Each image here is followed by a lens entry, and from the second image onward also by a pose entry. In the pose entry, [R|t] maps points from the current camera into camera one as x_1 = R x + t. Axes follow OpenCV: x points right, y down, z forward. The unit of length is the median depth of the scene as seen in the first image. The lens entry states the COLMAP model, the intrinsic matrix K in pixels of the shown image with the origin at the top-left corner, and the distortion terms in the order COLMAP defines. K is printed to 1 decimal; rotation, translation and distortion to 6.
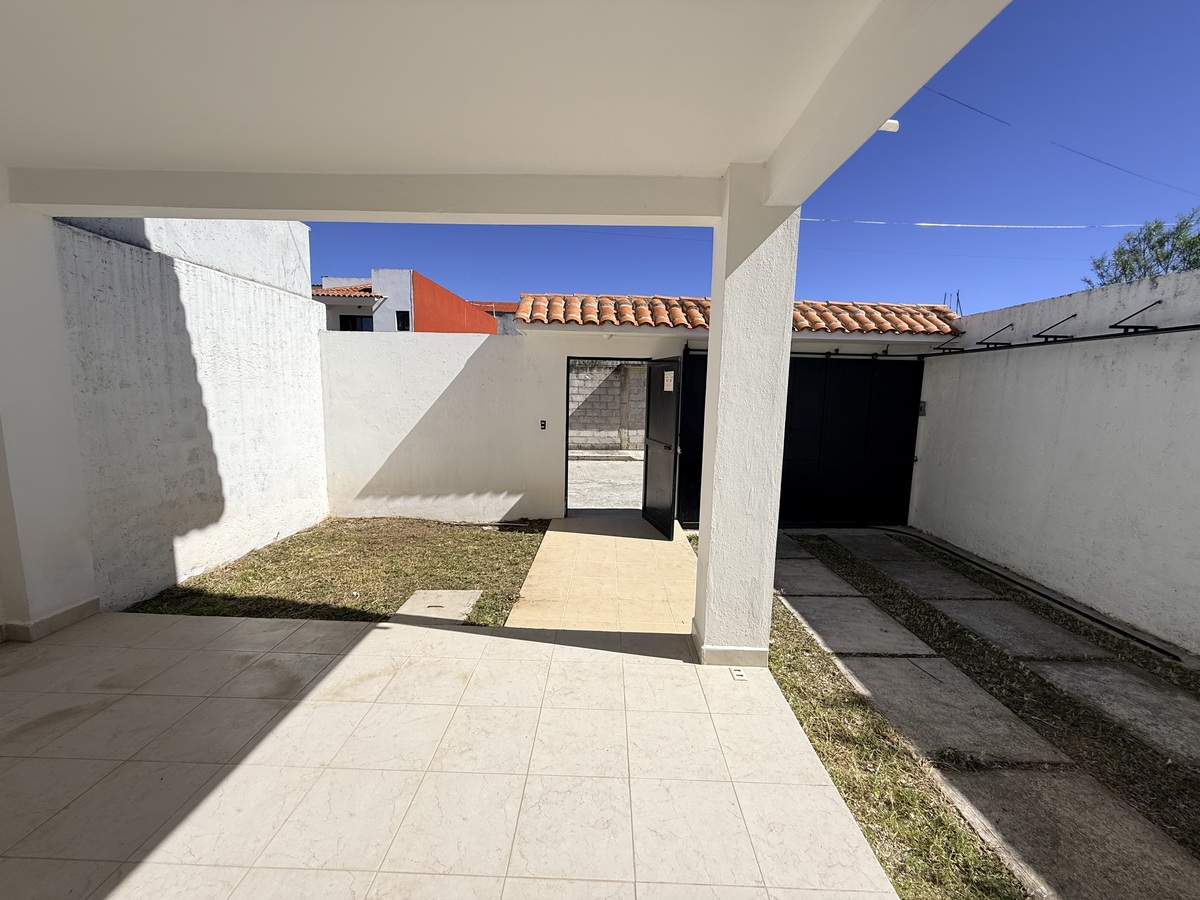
lens RADIAL K [[476.5, 0, 598.9], [0, 476.5, 453.6], [0, 0, 1]] dist [-0.001011, 0.000308]
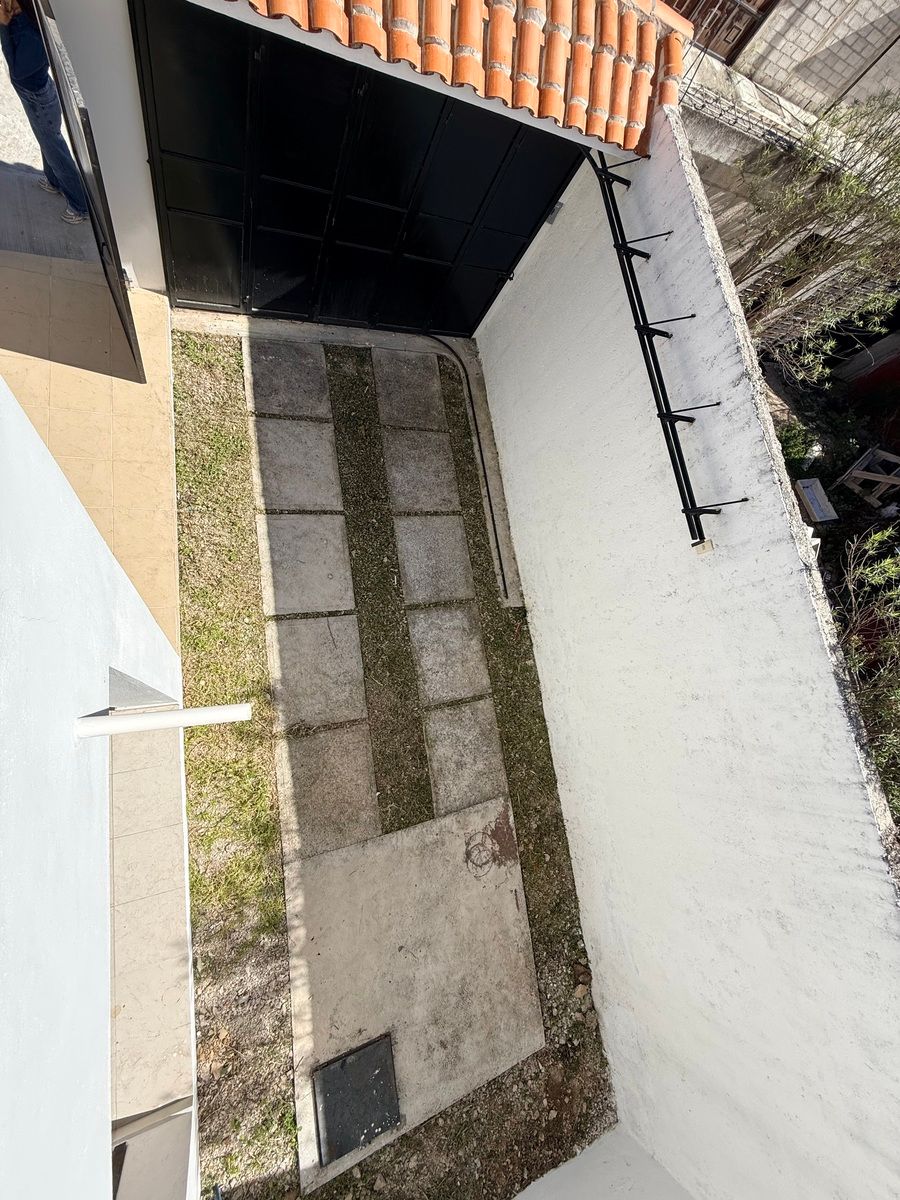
lens RADIAL K [[478.8, 0, 448.9], [0, 478.8, 598.6], [0, 0, 1]] dist [-0.000337, 0.000408]
pose [[0.902134, -0.073649, 0.425123, 0.299181], [-0.373426, 0.360271, 0.854844, -0.642060], [-0.216118, -0.929936, 0.297510, 0.446789]]
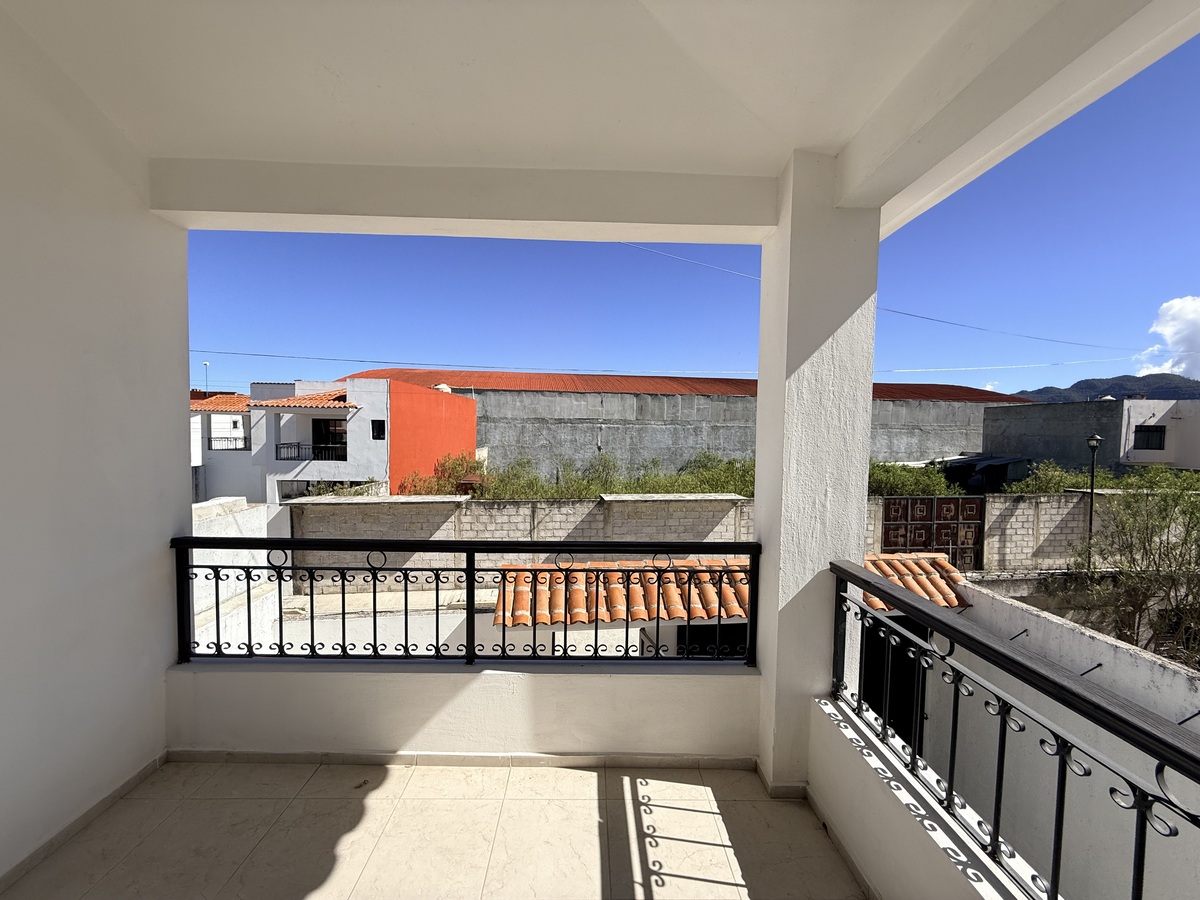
lens RADIAL K [[476.5, 0, 598.9], [0, 476.5, 453.6], [0, 0, 1]] dist [-0.001011, 0.000308]
pose [[0.998983, -0.008716, 0.044227, -0.022638], [0.012336, 0.996535, -0.082253, -0.649920], [-0.043357, 0.082715, 0.995630, 0.076836]]
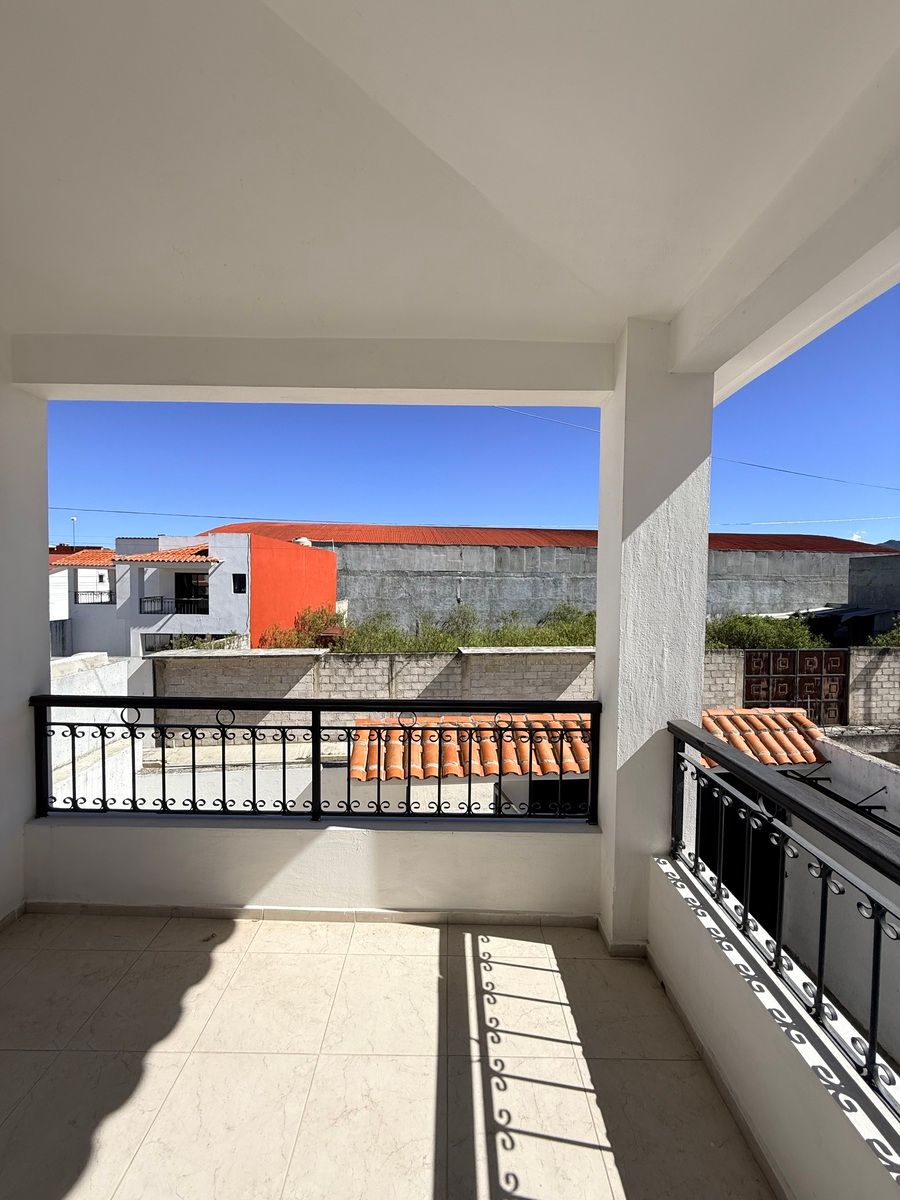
lens RADIAL K [[476.5, 0, 448.7], [0, 476.5, 600.0], [0, 0, 1]] dist [-0.001011, 0.000308]
pose [[0.999687, -0.011627, 0.022137, -0.003404], [0.013662, 0.995468, -0.094108, -0.657838], [-0.020942, 0.094381, 0.995316, 0.064804]]
